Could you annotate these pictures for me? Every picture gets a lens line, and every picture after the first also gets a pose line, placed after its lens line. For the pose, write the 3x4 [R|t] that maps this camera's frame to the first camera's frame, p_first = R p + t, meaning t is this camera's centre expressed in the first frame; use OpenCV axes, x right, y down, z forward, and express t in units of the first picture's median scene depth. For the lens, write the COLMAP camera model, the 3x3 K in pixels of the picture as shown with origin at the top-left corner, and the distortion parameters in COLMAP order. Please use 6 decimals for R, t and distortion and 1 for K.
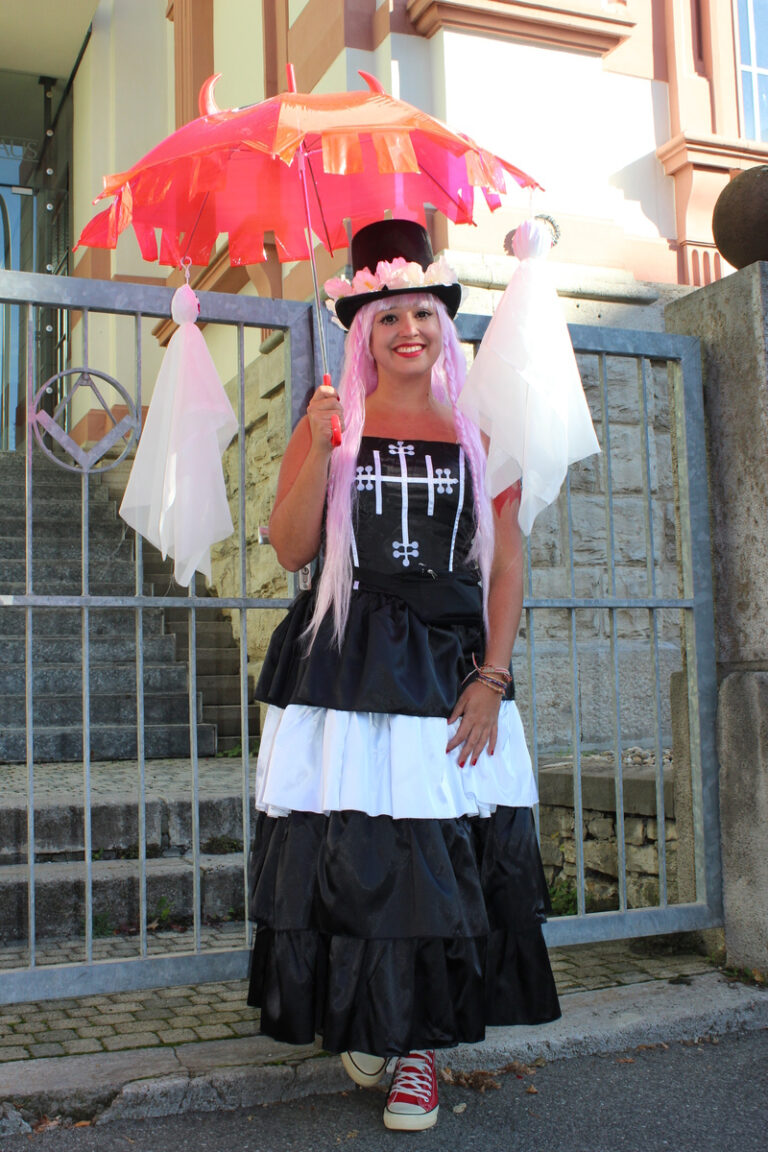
lens RADIAL K [[1419.4, 0, 384.0], [0, 1419.4, 576.0], [0, 0, 1]] dist [-0.066237, 0.051972]
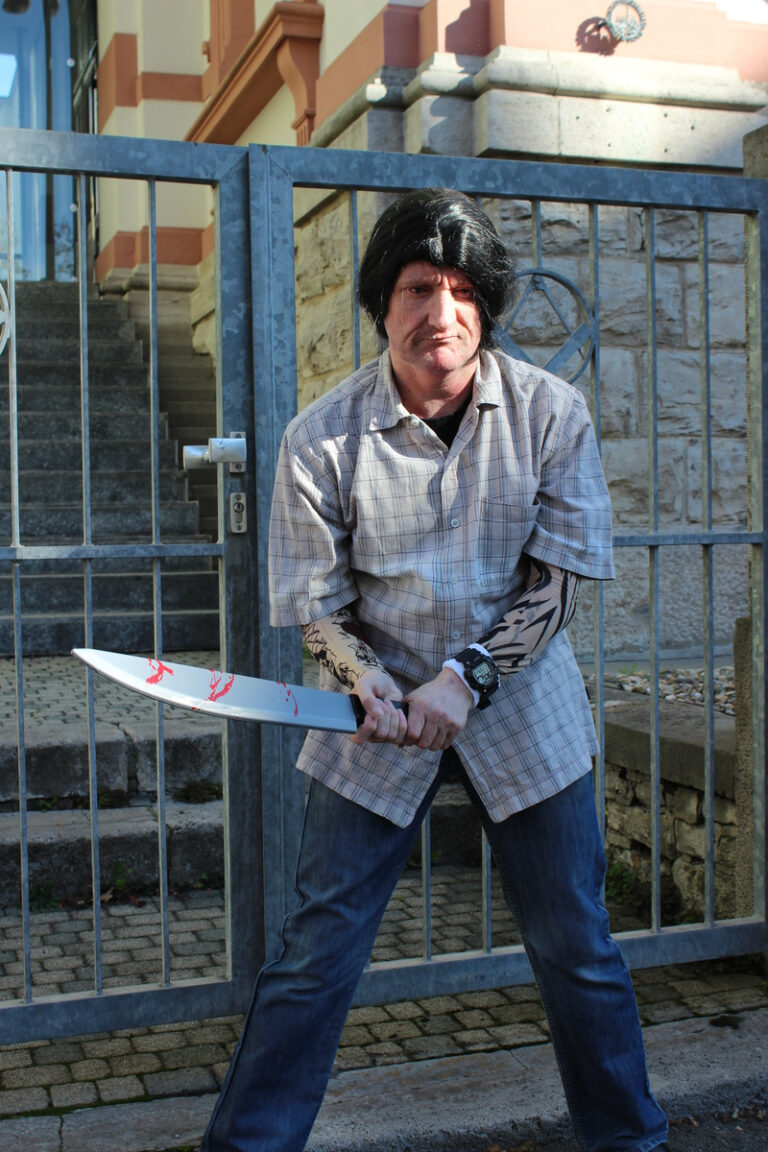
lens RADIAL K [[1513.4, 0, 384.0], [0, 1513.4, 576.0], [0, 0, 1]] dist [-0.054053, 0.066287]
pose [[0.997049, 0.012346, -0.075769, 0.062417], [-0.002747, 0.992089, 0.125504, -0.051090], [0.076719, -0.124926, 0.989195, 0.141292]]
